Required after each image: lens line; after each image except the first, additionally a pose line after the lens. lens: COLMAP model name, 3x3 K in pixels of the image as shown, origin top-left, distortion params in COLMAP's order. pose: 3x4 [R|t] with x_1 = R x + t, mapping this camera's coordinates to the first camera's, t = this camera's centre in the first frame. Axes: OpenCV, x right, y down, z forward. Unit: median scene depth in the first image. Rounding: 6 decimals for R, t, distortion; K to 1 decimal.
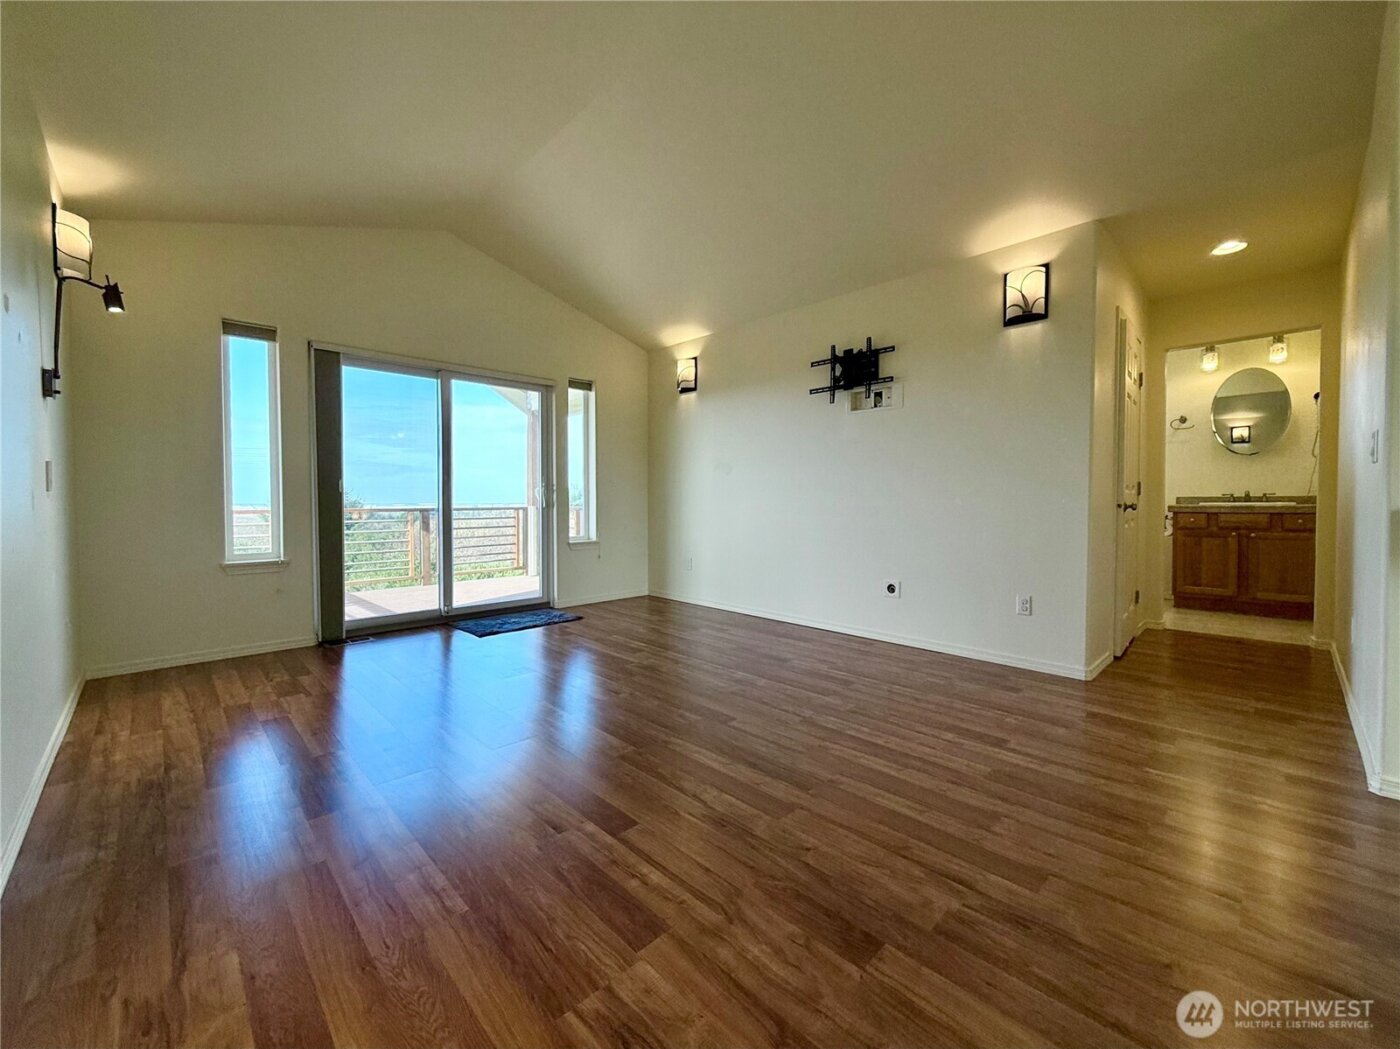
lens RADIAL K [[567.8, 0, 700.0], [0, 567.8, 530.4], [0, 0, 1]] dist [0.004551, -0.000279]
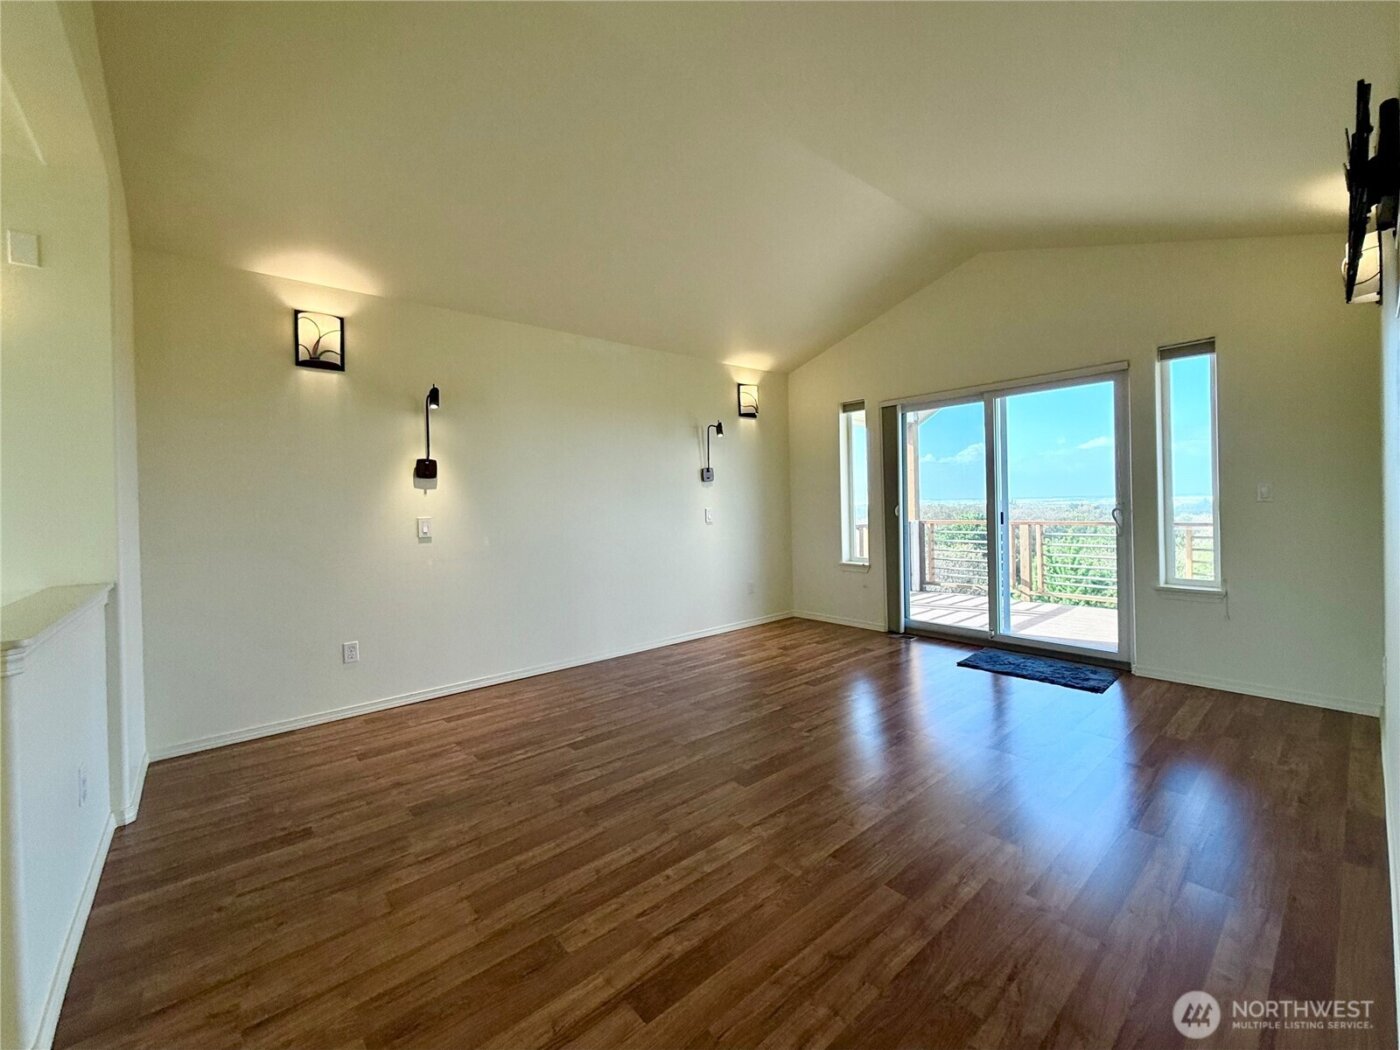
lens RADIAL K [[567.8, 0, 686.2], [0, 567.8, 493.2], [0, 0, 1]] dist [0.004551, -0.000279]
pose [[-0.075575, -0.017956, -0.996978, 0.892488], [-0.027884, 0.999485, -0.015887, -0.113182], [0.996750, 0.026600, -0.076036, 0.860276]]
